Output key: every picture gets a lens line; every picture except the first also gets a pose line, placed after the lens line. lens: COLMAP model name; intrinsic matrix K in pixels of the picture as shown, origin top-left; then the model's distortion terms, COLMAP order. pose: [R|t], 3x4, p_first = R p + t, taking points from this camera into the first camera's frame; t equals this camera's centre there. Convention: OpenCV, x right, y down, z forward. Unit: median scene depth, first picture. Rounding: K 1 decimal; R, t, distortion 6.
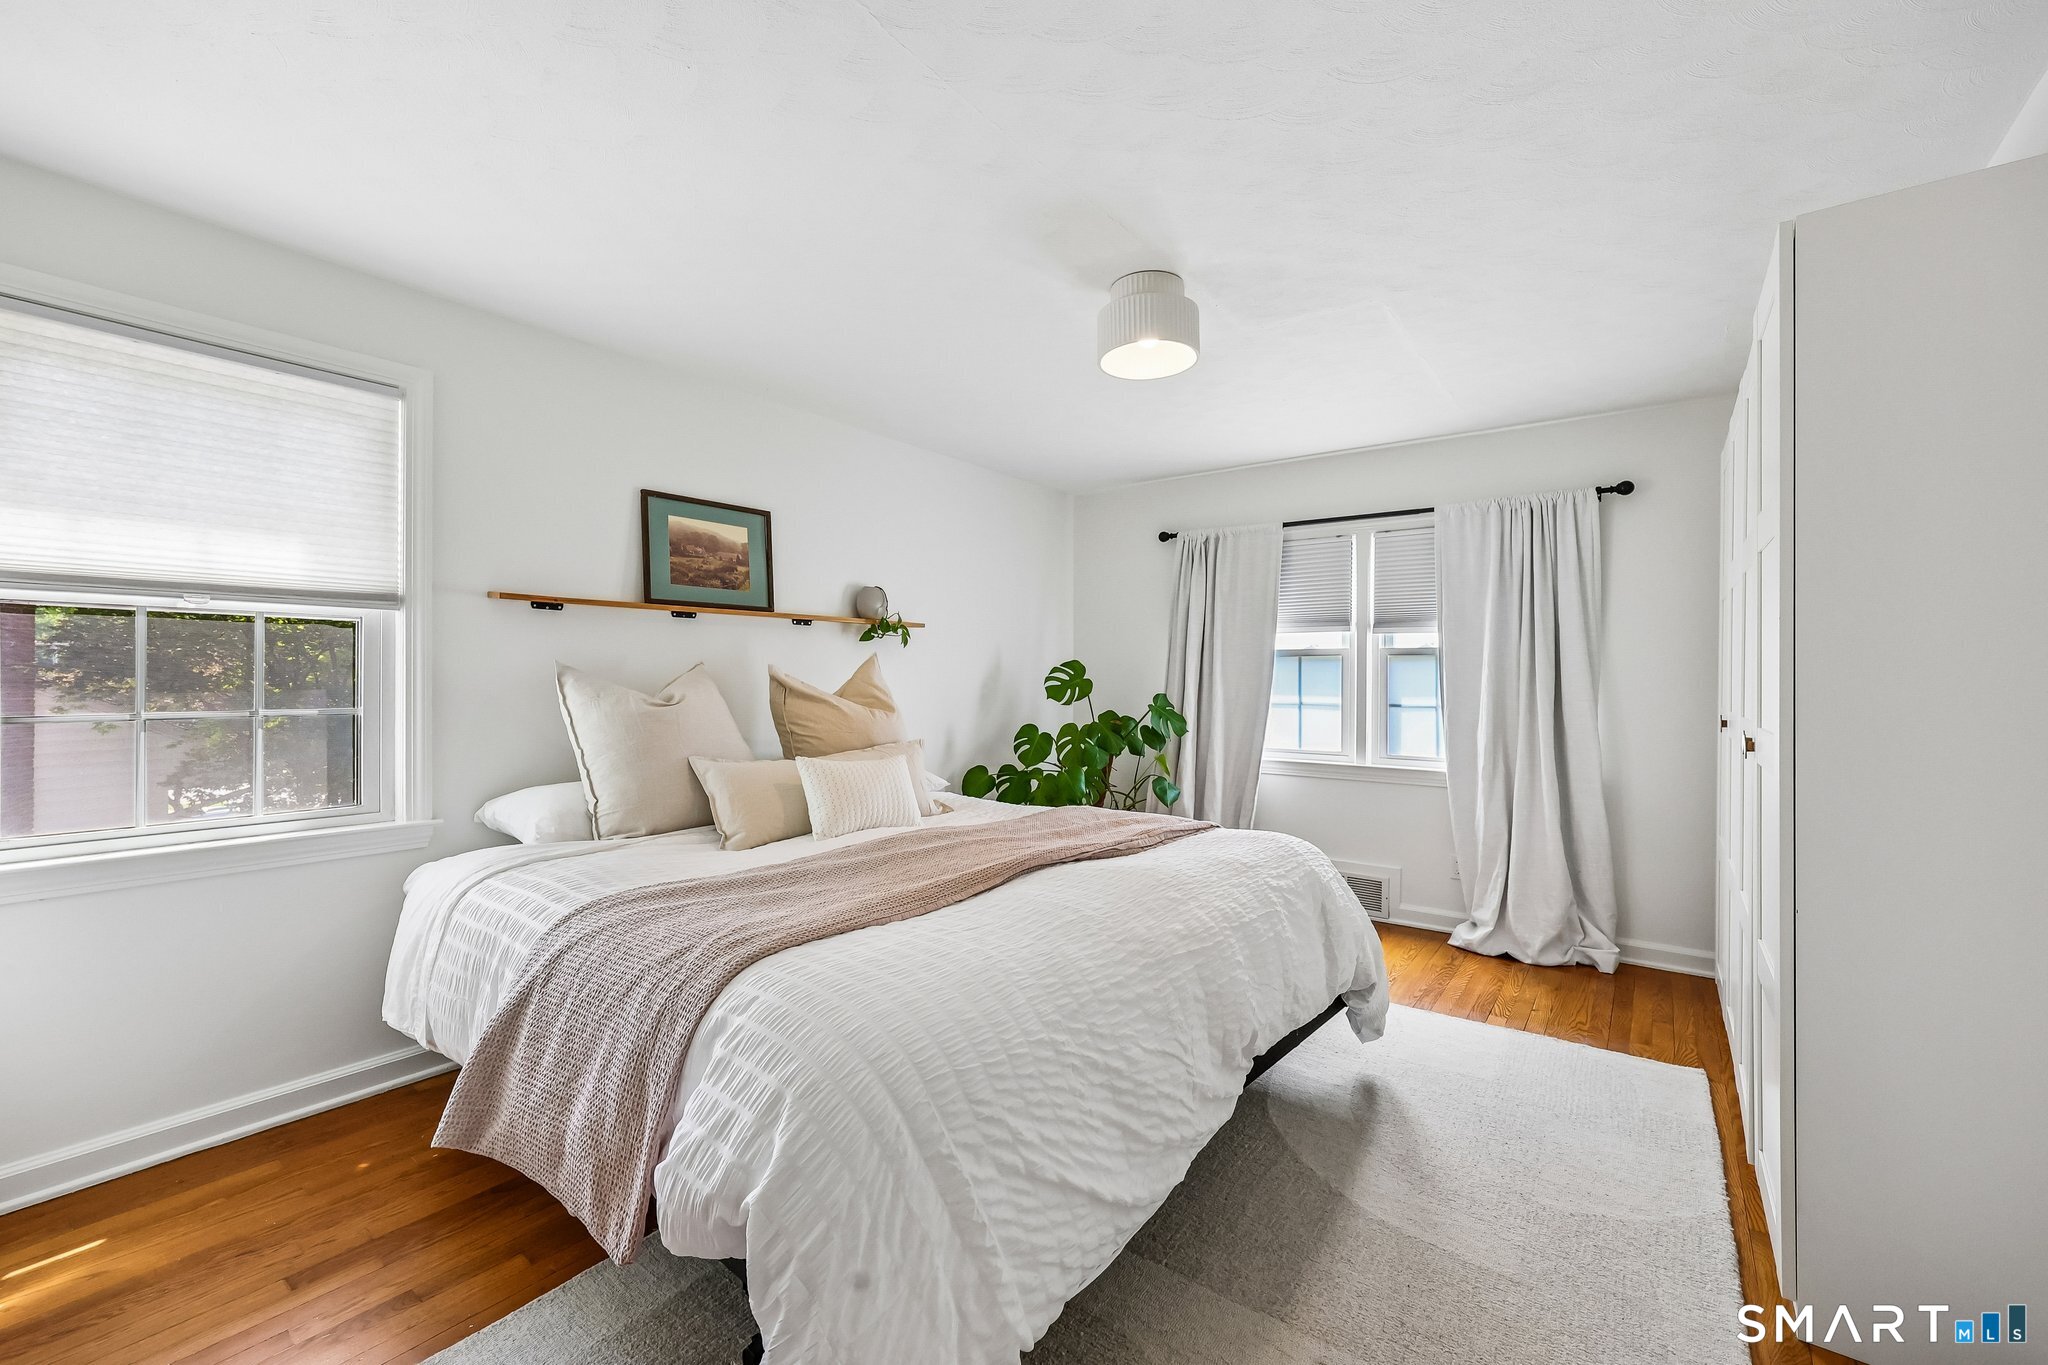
lens RADIAL K [[831.3, 0, 1031.2], [0, 831.3, 684.5], [0, 0, 1]] dist [-0.000725, 0.000506]
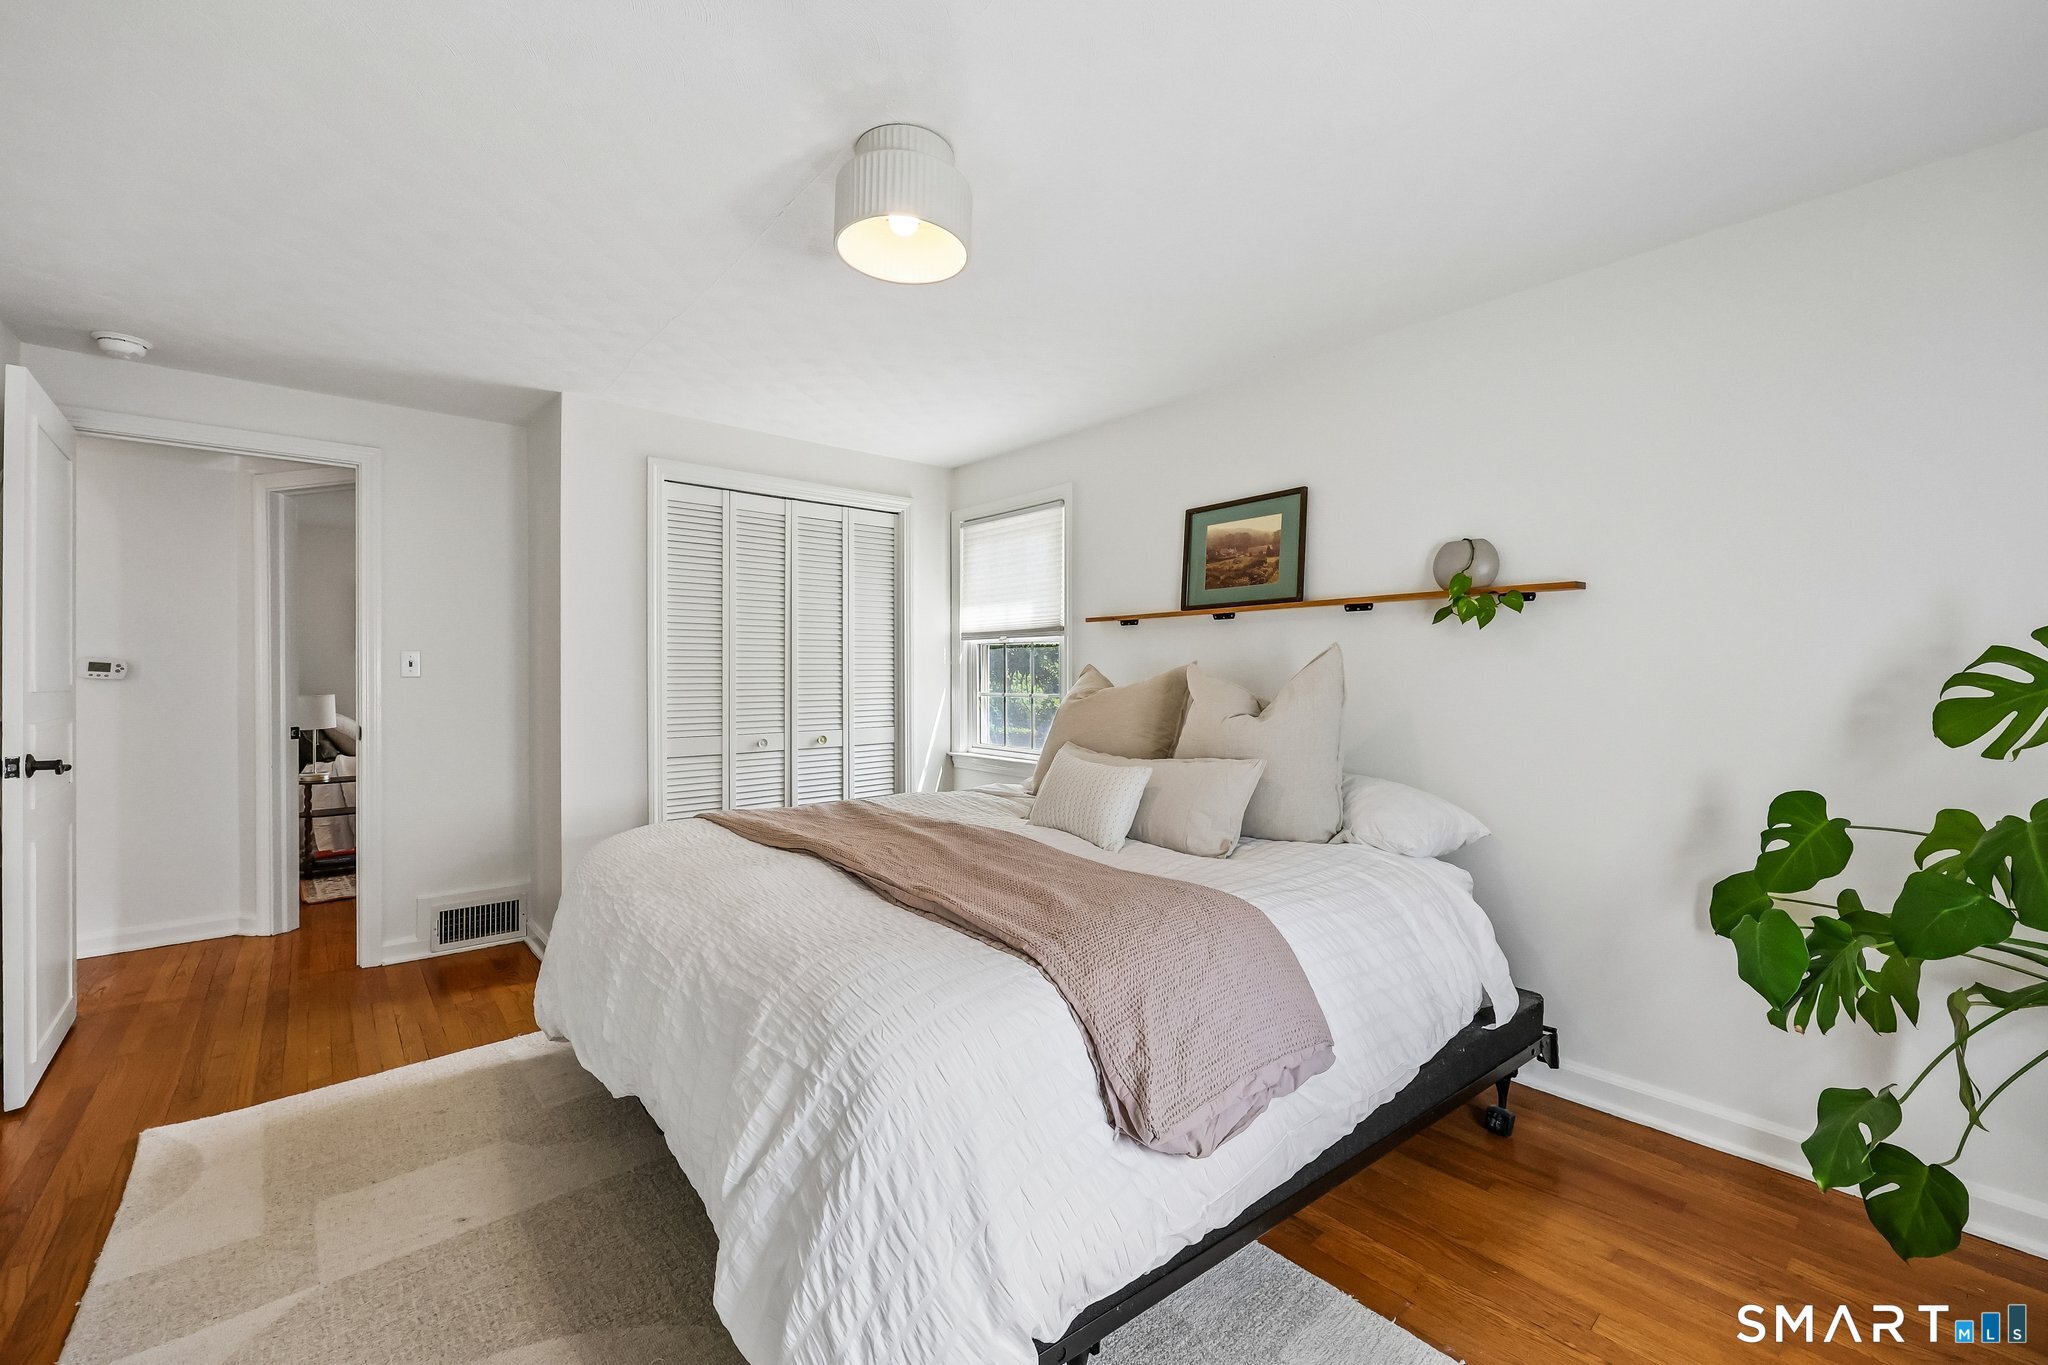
lens RADIAL K [[831.3, 0, 1031.7], [0, 831.3, 676.9], [0, 0, 1]] dist [-0.000725, 0.000506]
pose [[-0.217915, 0.004843, -0.975956, 0.640660], [-0.002679, 0.999981, 0.005561, -0.012579], [0.975964, 0.003827, -0.217898, 0.971144]]
